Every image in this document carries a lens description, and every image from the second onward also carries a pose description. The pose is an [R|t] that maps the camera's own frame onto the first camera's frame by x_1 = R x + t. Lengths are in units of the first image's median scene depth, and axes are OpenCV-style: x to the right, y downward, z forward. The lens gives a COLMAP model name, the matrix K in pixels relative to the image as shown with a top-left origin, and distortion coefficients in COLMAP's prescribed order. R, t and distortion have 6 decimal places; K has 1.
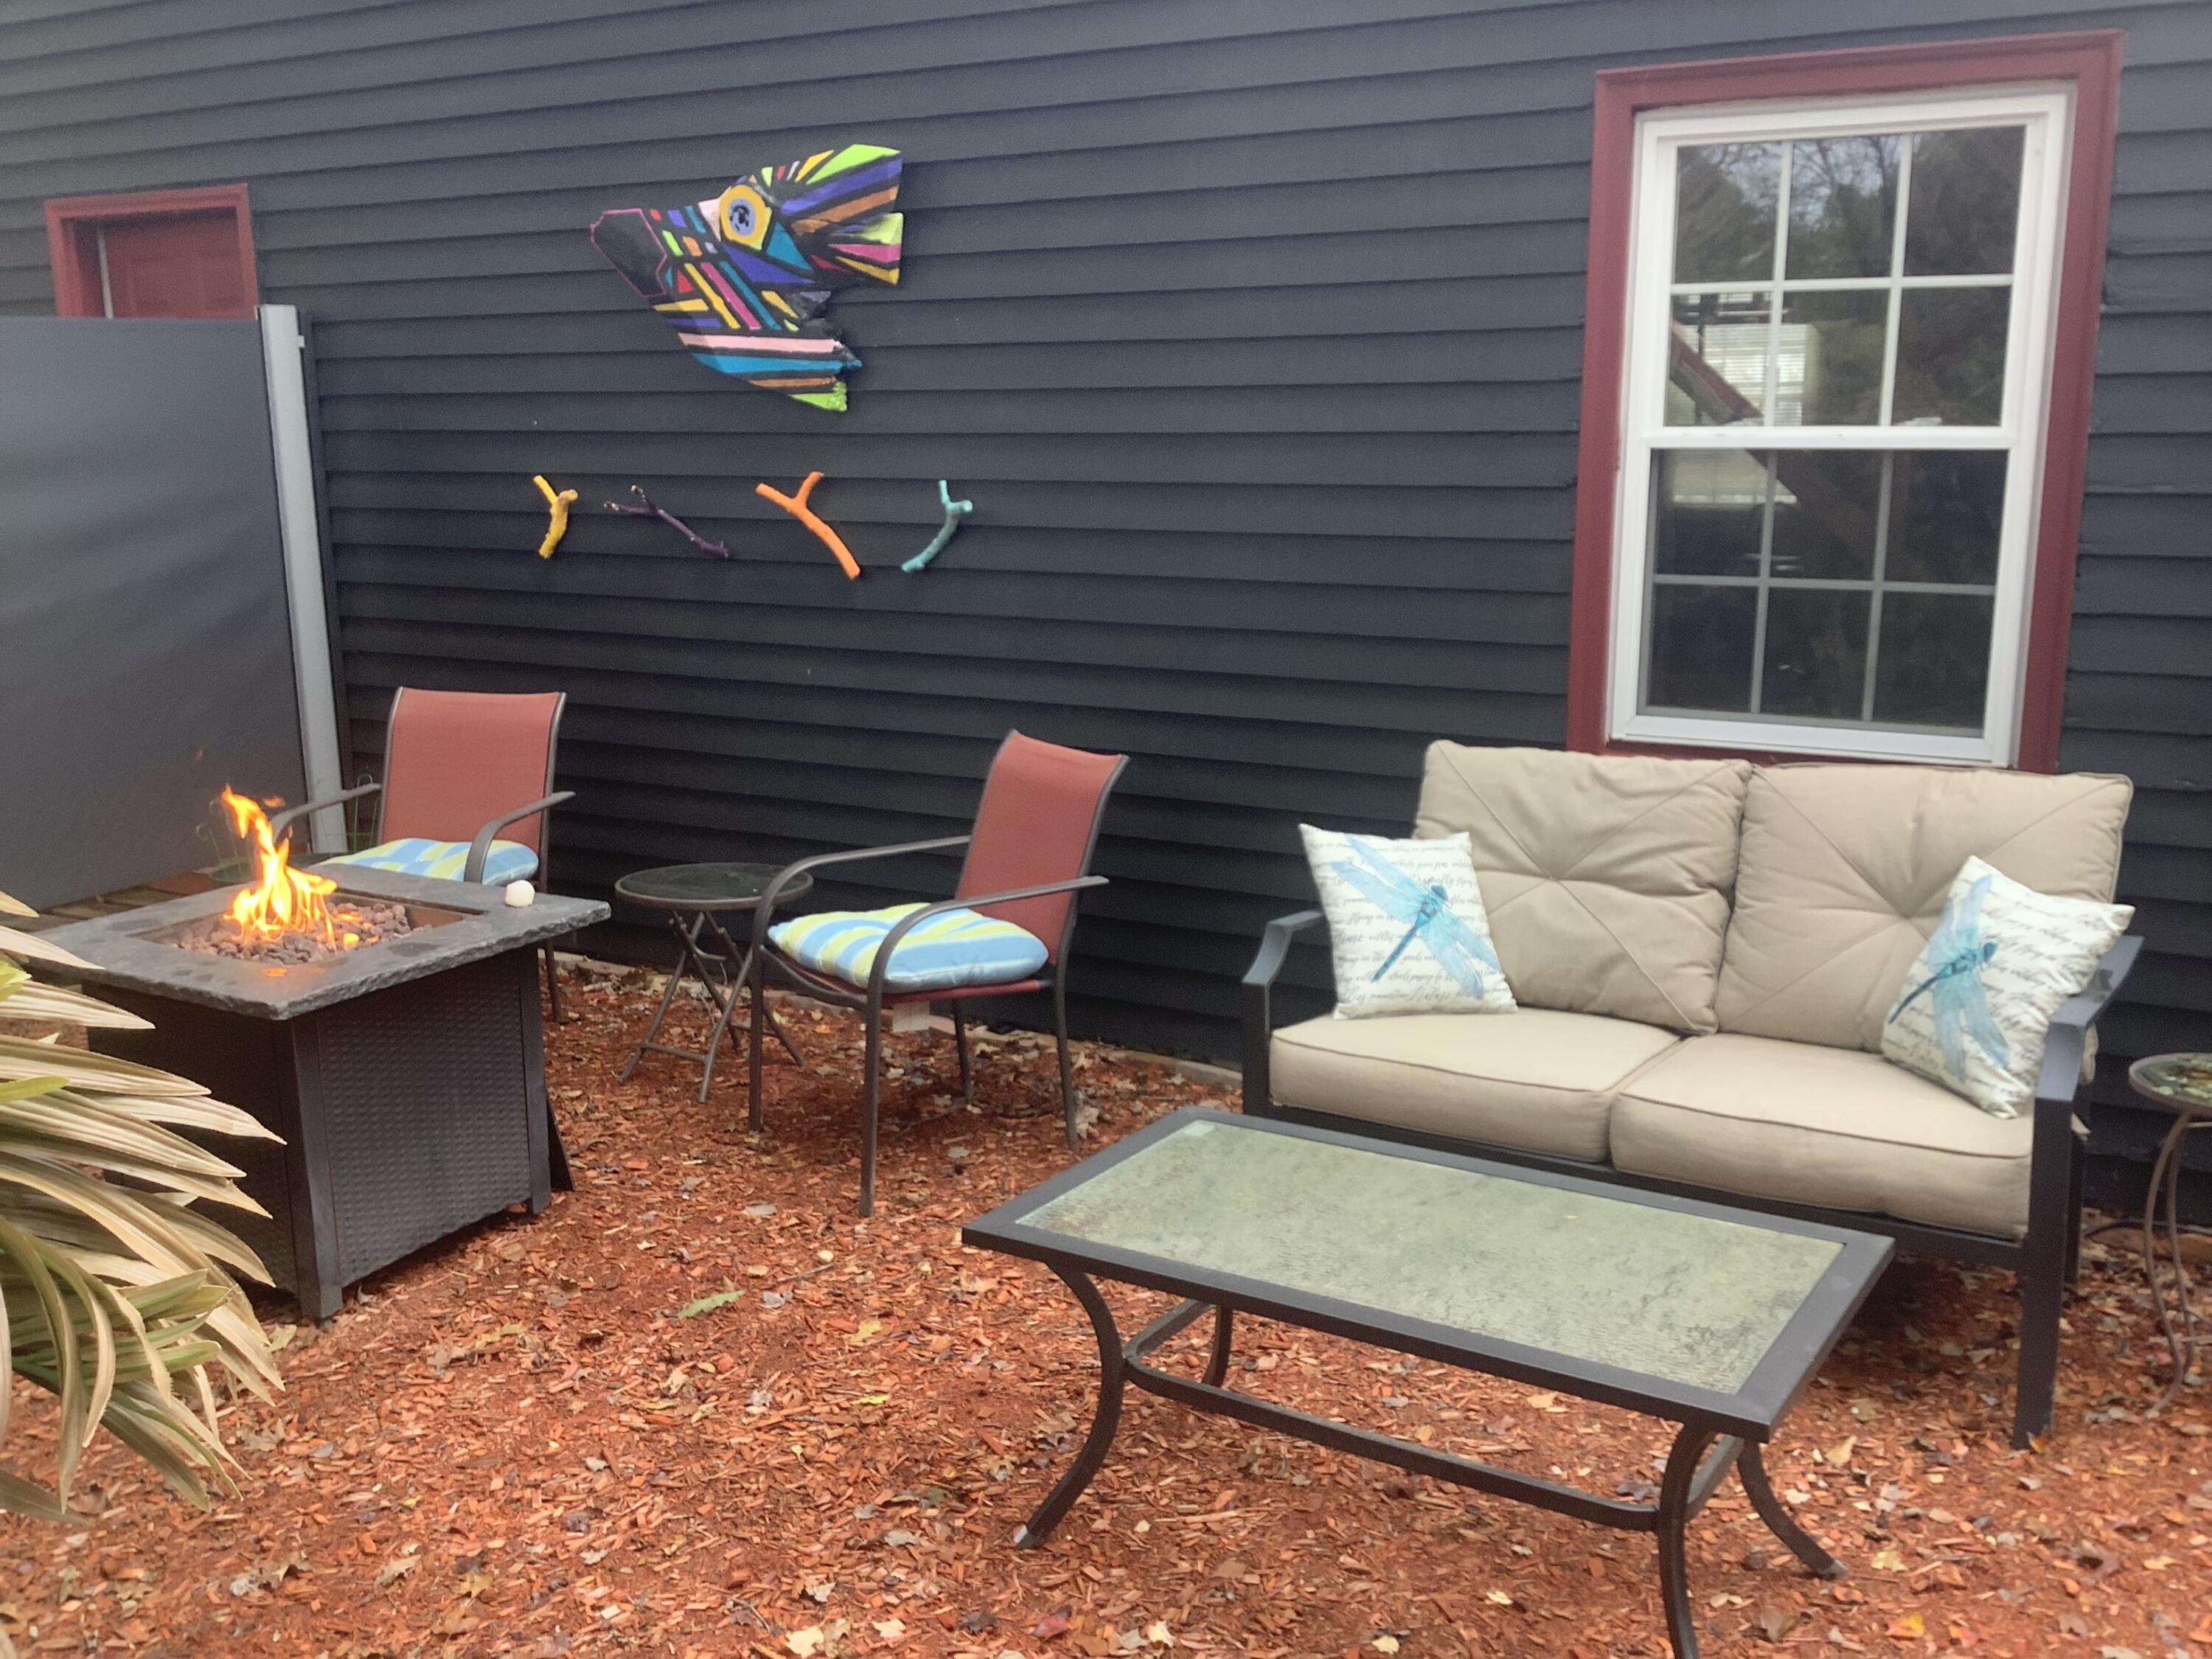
lens RADIAL K [[1961.5, 0, 1106.0], [0, 1961.5, 829.5], [0, 0, 1]] dist [0.125159, -0.281193]
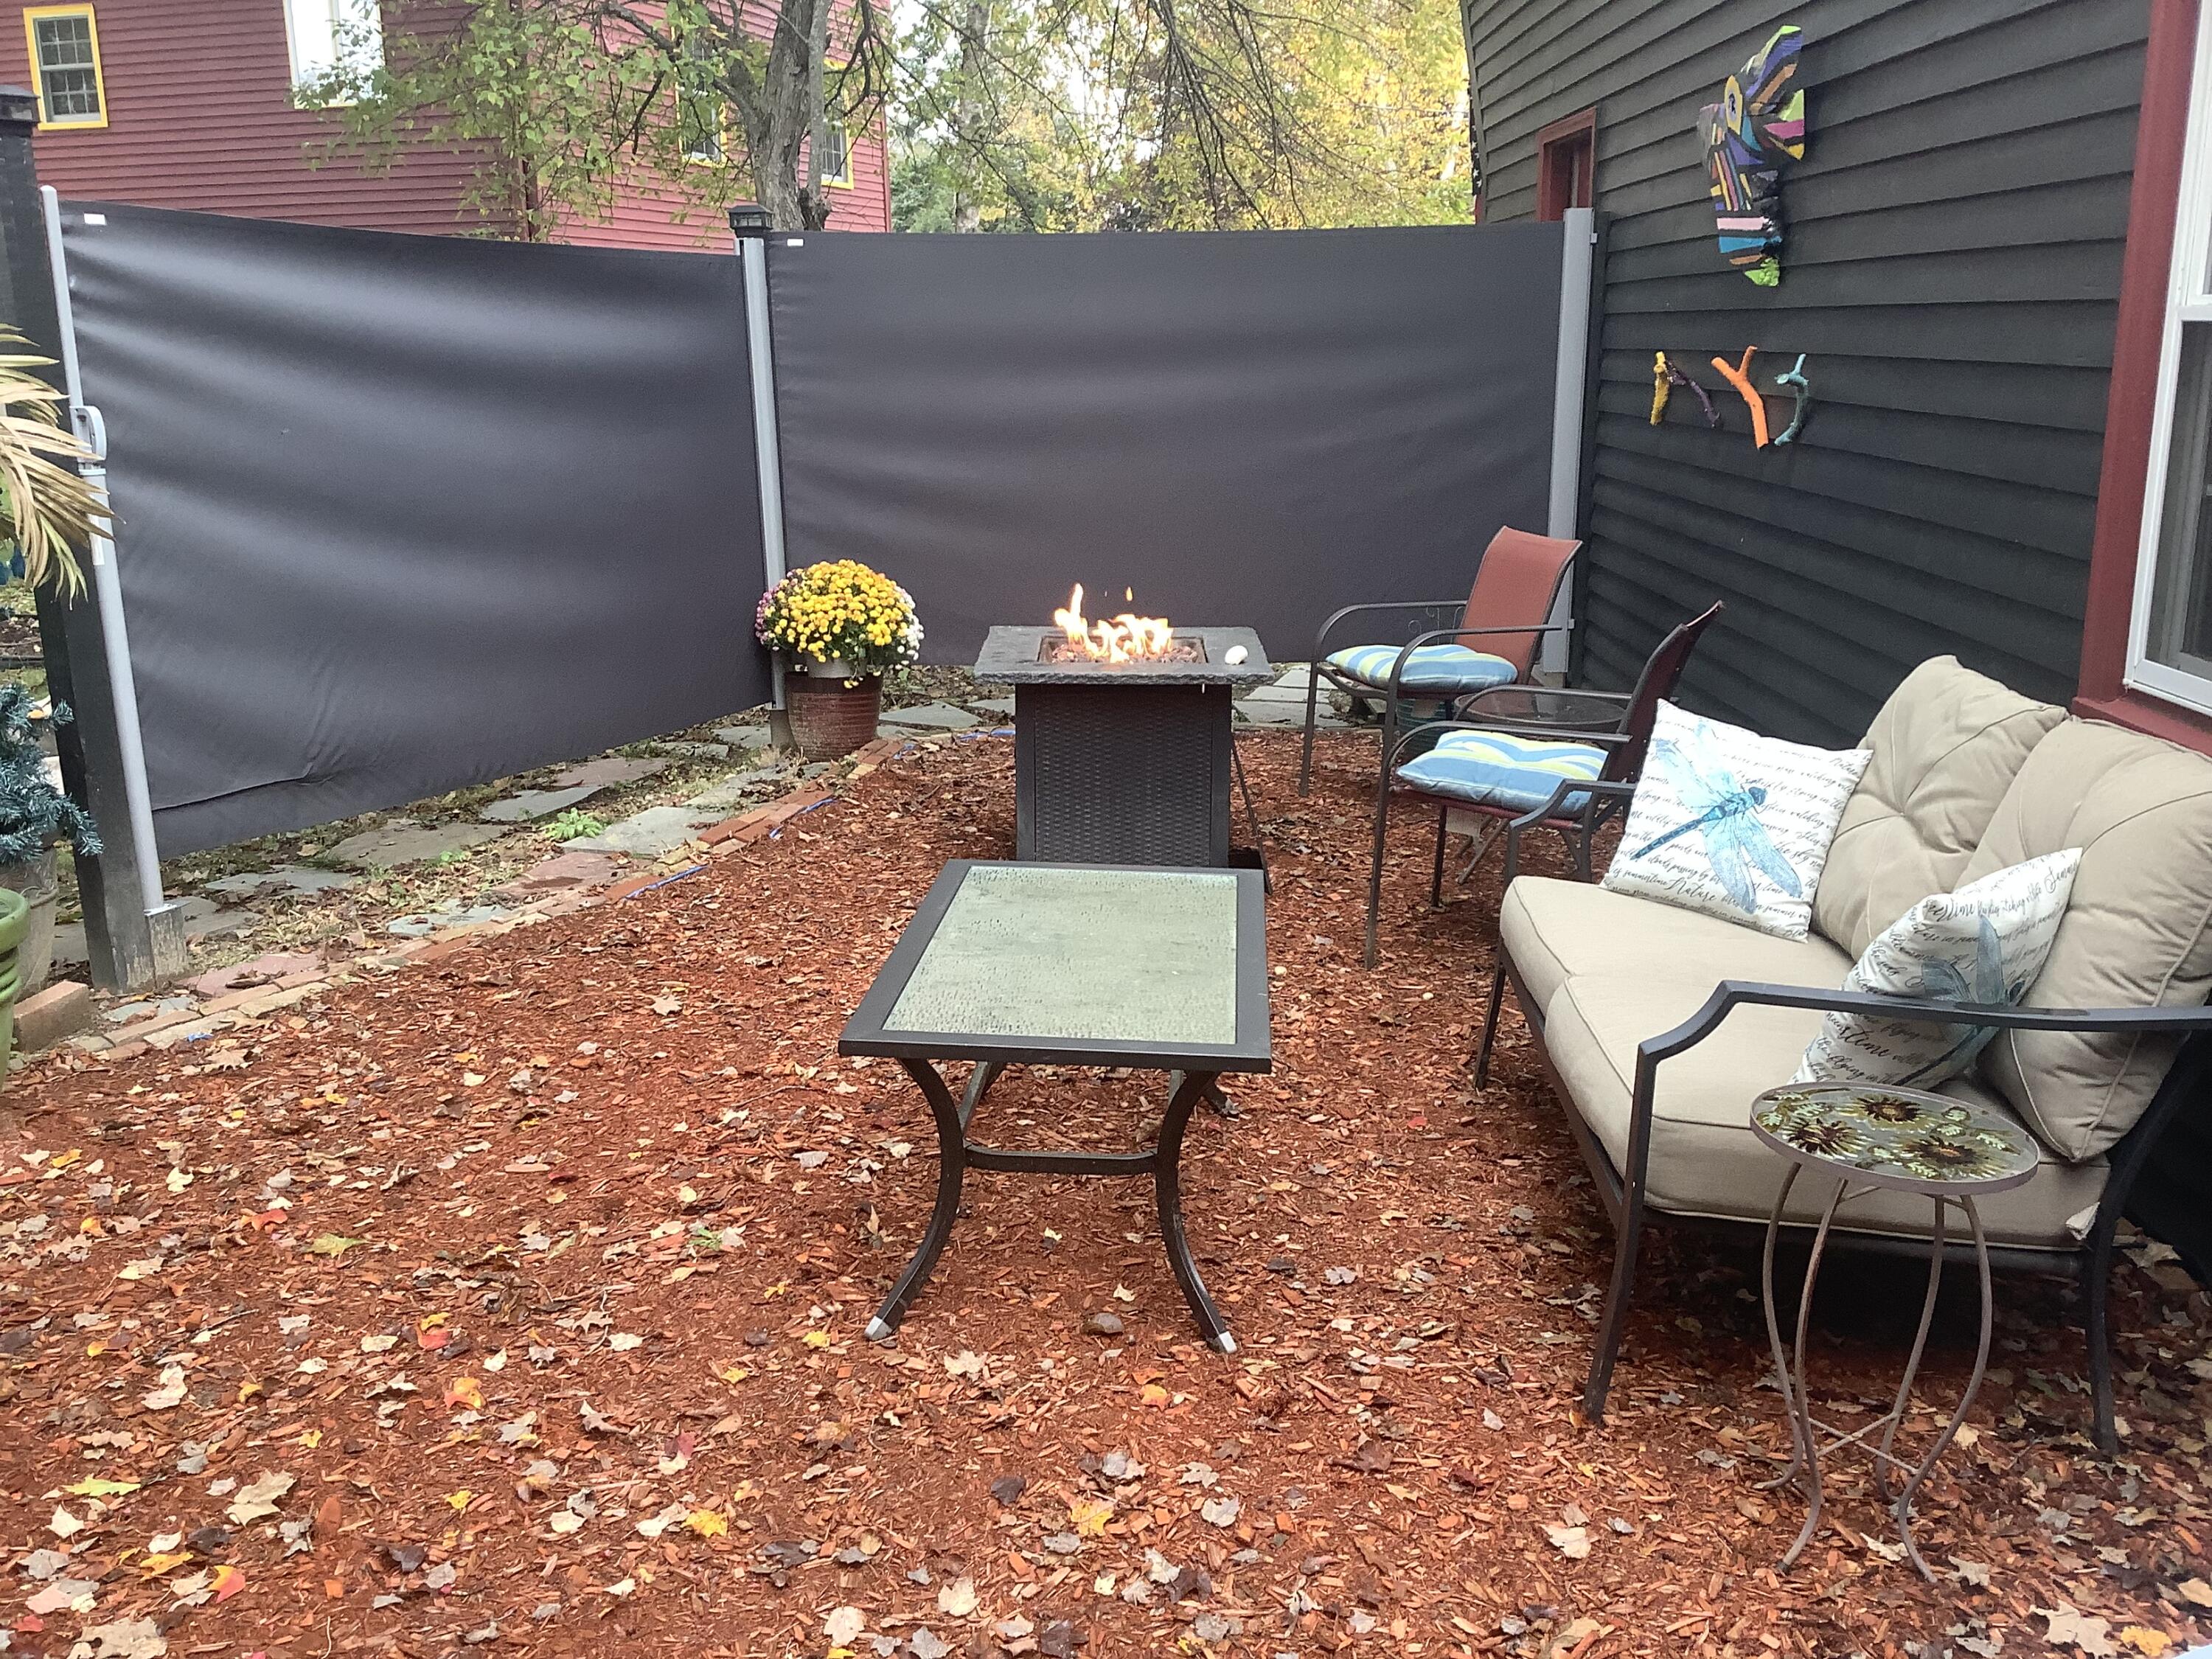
lens RADIAL K [[1961.5, 0, 1106.0], [0, 1961.5, 829.5], [0, 0, 1]] dist [0.125159, -0.281193]
pose [[0.479412, 0.217102, -0.850312, 0.652355], [-0.176034, 0.973014, 0.149182, -0.030171], [0.859754, 0.078164, 0.504692, 0.203007]]
